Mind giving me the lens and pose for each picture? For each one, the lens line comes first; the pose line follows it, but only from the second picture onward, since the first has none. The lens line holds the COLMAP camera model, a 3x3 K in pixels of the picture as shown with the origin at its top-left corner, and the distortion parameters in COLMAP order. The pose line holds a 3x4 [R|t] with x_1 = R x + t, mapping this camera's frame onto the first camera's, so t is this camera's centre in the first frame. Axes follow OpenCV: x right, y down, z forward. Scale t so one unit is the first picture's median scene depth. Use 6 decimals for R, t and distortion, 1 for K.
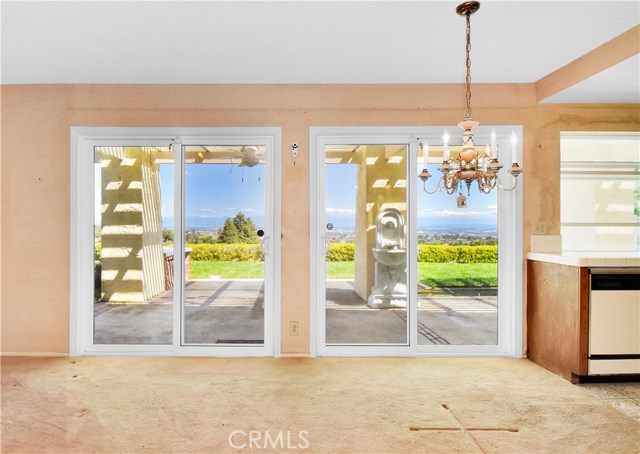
lens RADIAL K [[389.2, 0, 287.8], [0, 389.2, 226.2], [0, 0, 1]] dist [0.023765, -0.037591]
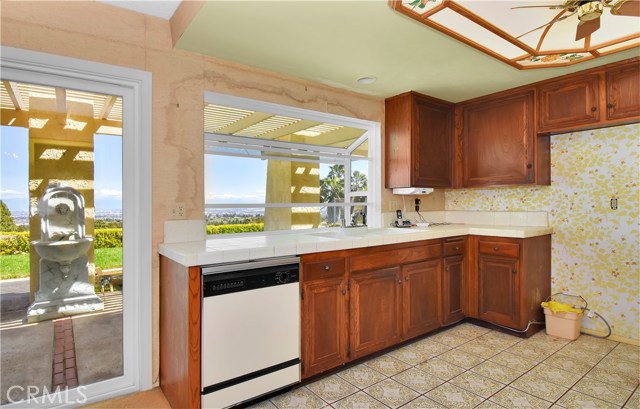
lens RADIAL K [[355.8, 0, 297.8], [0, 355.8, 214.5], [0, 0, 1]] dist [-0.003831, -0.001456]
pose [[0.817729, -0.026679, 0.574985, 0.254257], [0.015356, 0.999581, 0.024541, -0.001253], [-0.575399, -0.011239, 0.817795, 0.168748]]
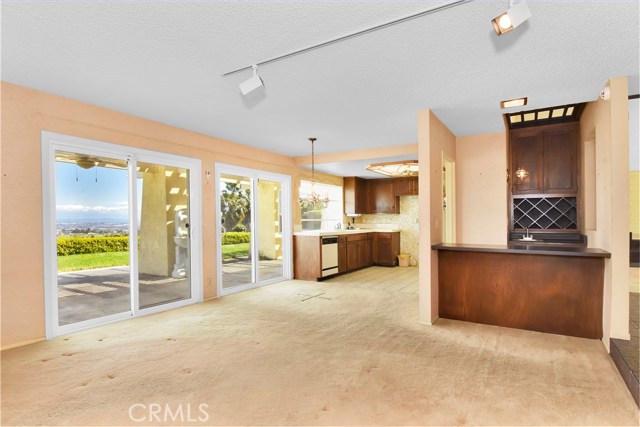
lens RADIAL K [[300.8, 0, 338.5], [0, 300.8, 213.4], [0, 0, 1]] dist [-0.001627, -0.000693]
pose [[0.512491, 0.018161, 0.858501, -0.434492], [0.003551, 0.999723, -0.023269, -0.000565], [-0.858685, 0.014974, 0.512284, -0.070514]]
